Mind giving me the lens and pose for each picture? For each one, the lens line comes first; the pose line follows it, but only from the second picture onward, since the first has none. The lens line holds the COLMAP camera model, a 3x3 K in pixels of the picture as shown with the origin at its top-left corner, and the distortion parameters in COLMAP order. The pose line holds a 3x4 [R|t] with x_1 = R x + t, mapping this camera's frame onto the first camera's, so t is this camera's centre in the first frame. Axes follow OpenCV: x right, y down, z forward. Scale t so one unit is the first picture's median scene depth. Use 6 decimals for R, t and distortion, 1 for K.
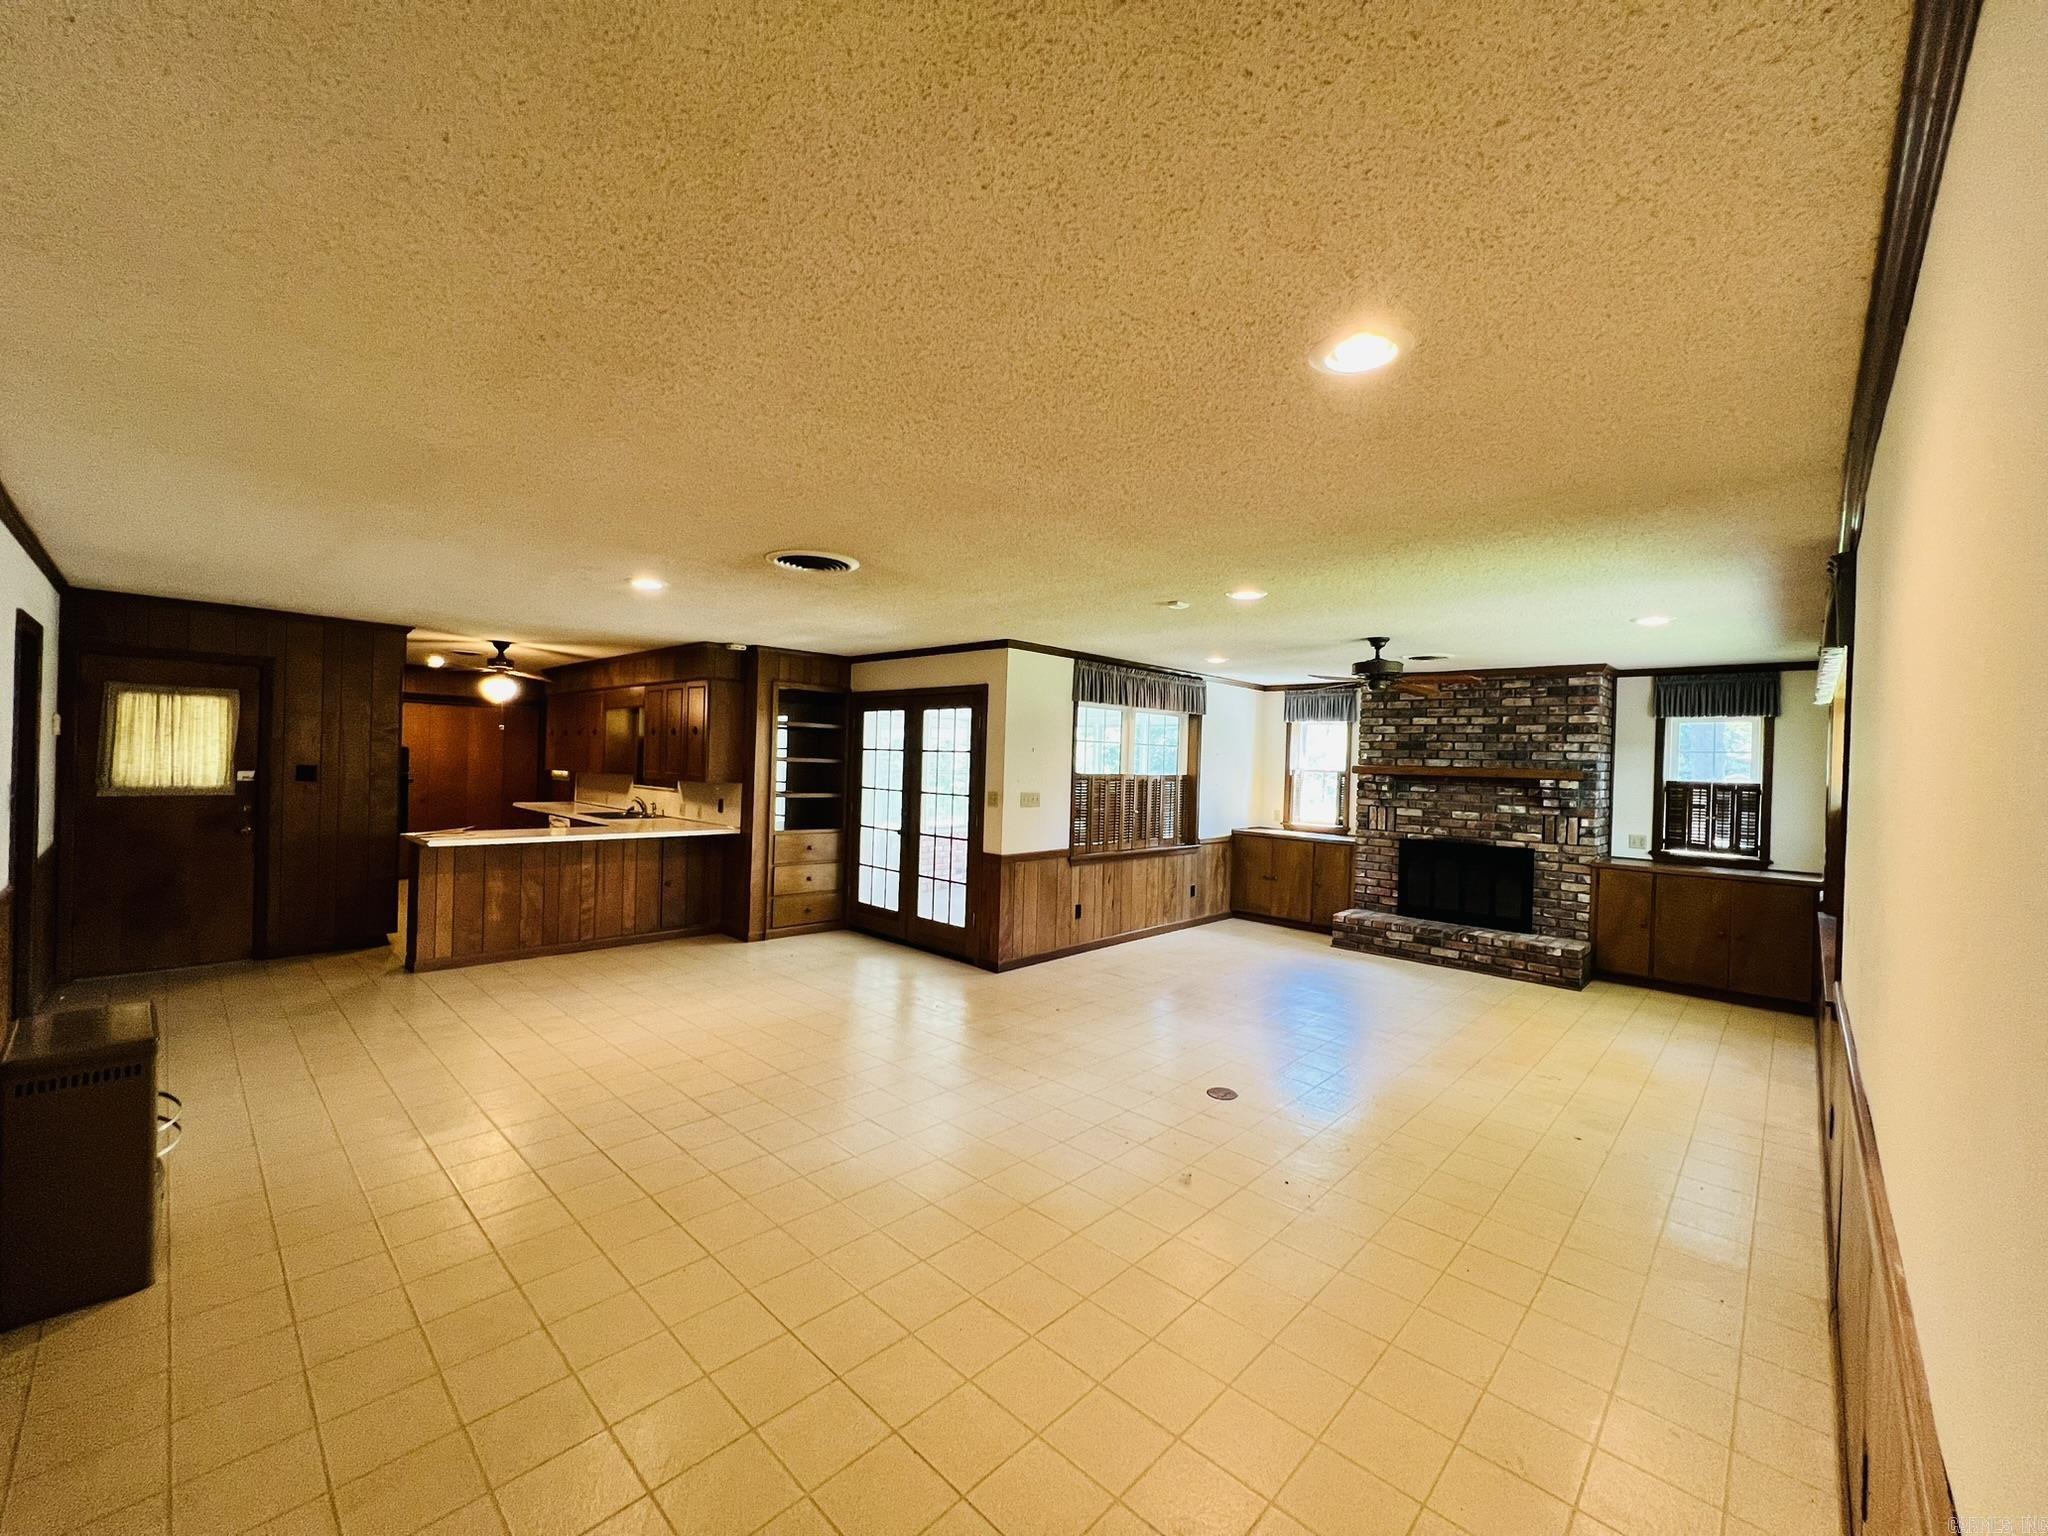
lens RADIAL K [[818.2, 0, 1023.7], [0, 818.2, 767.0], [0, 0, 1]] dist [0.000810, -0.000197]
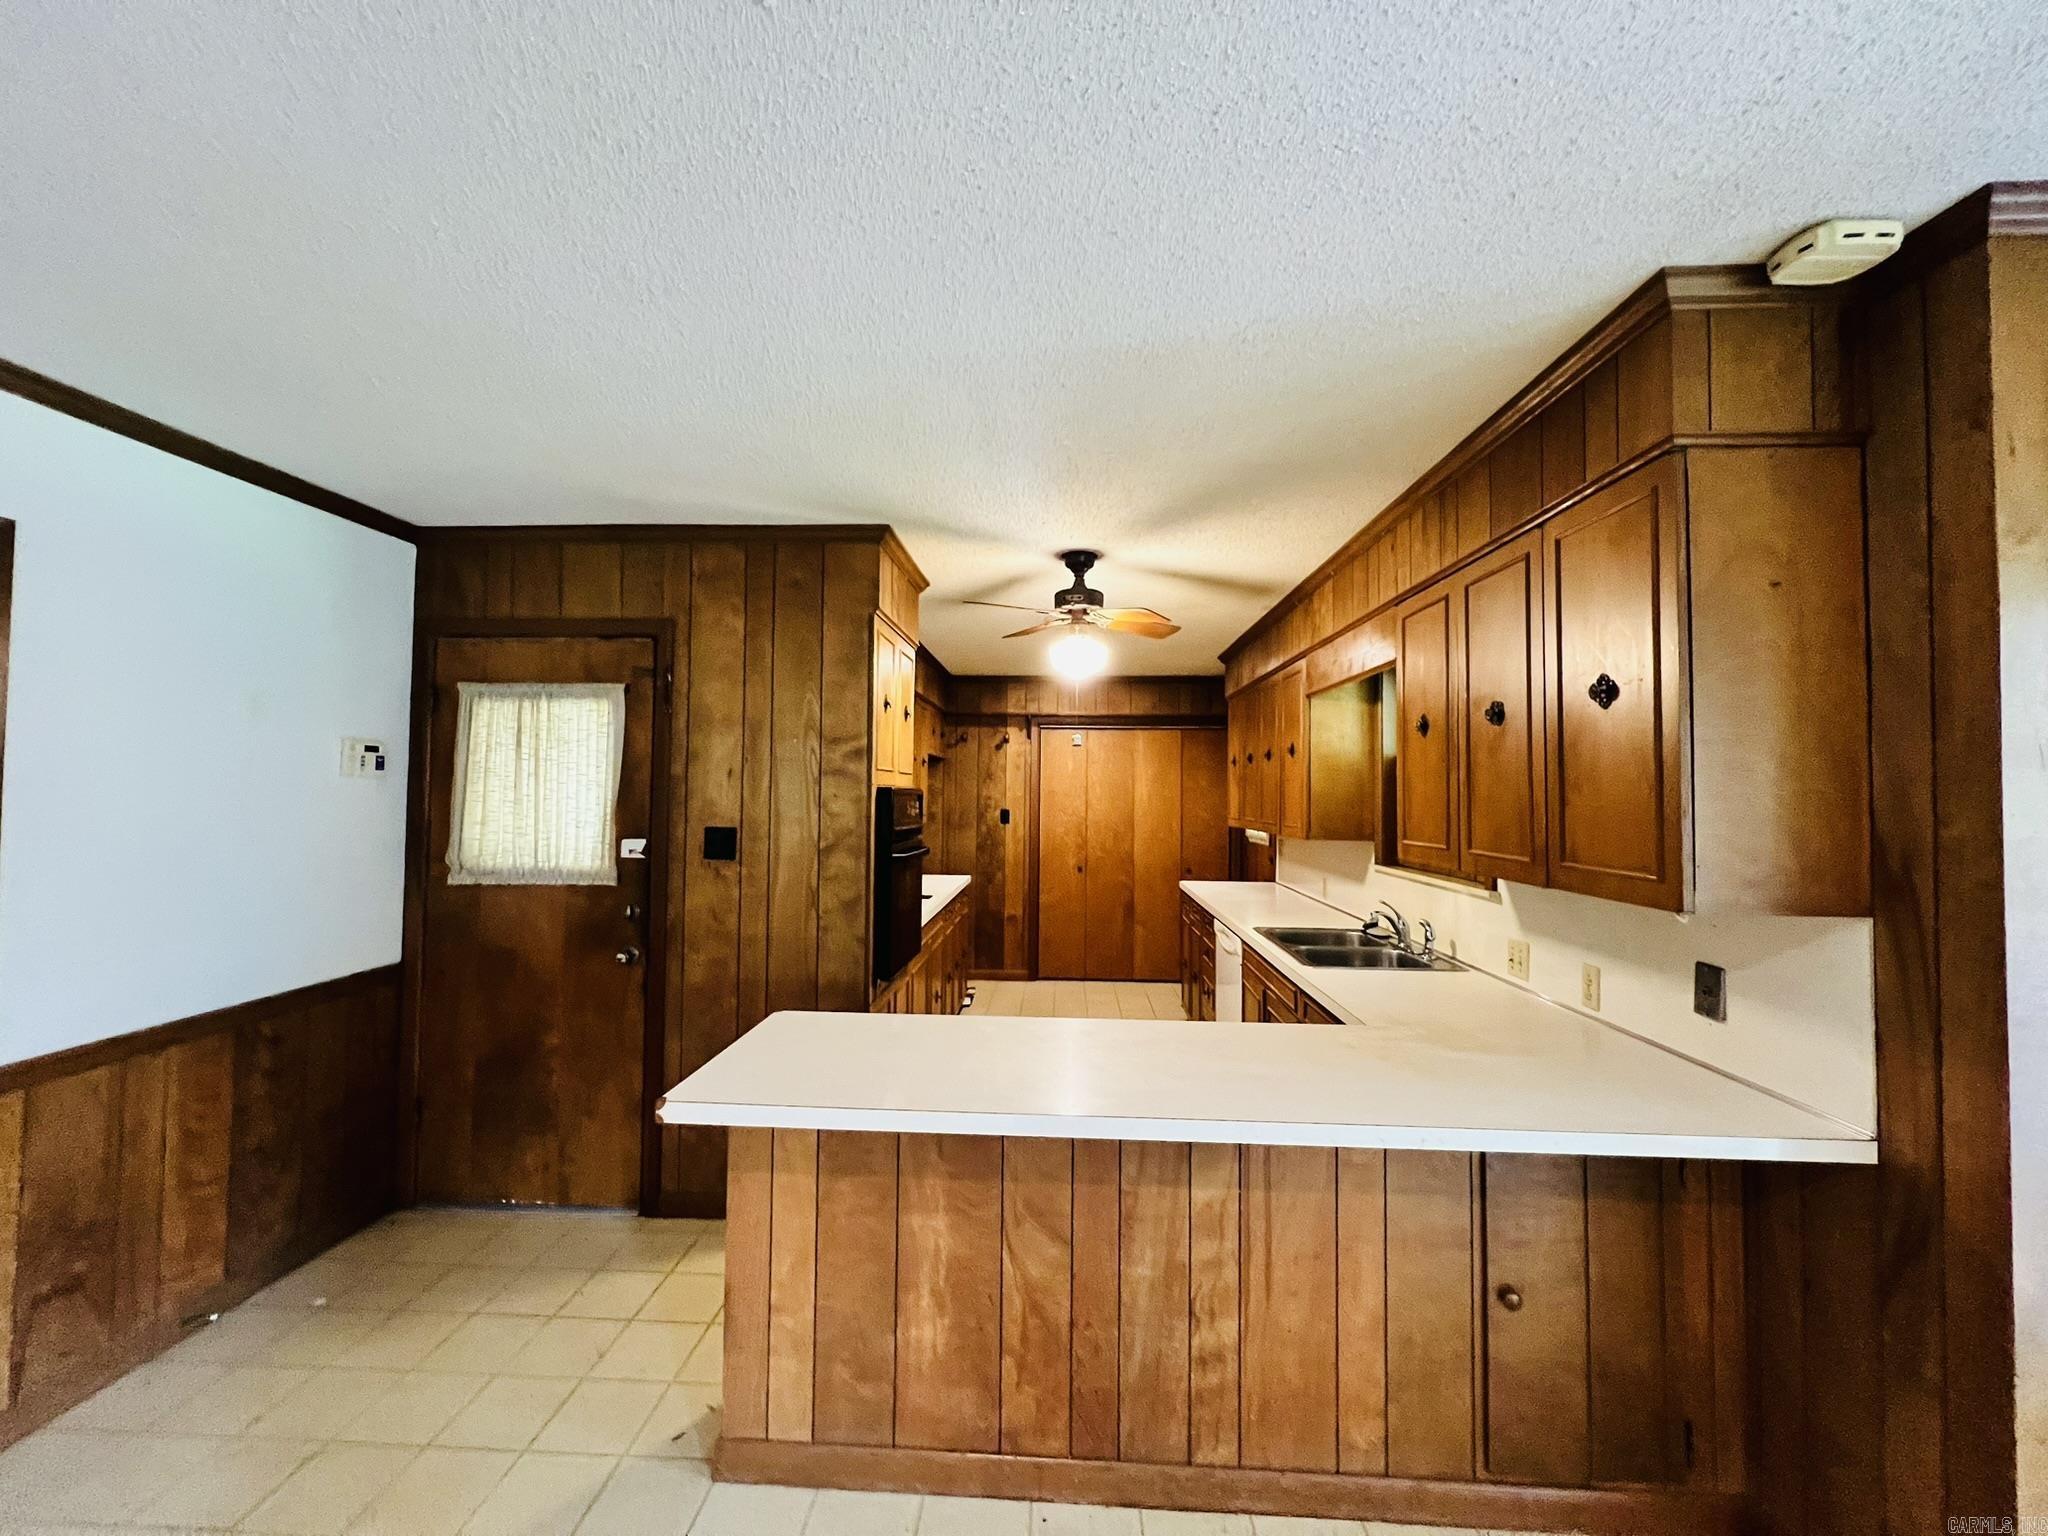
lens RADIAL K [[818.2, 0, 1023.0], [0, 818.2, 770.3], [0, 0, 1]] dist [0.000810, -0.000197]
pose [[0.653026, -0.045690, -0.755956, -0.374388], [0.004323, 0.998387, -0.056609, -0.007830], [0.757323, 0.033699, 0.652170, 0.800559]]
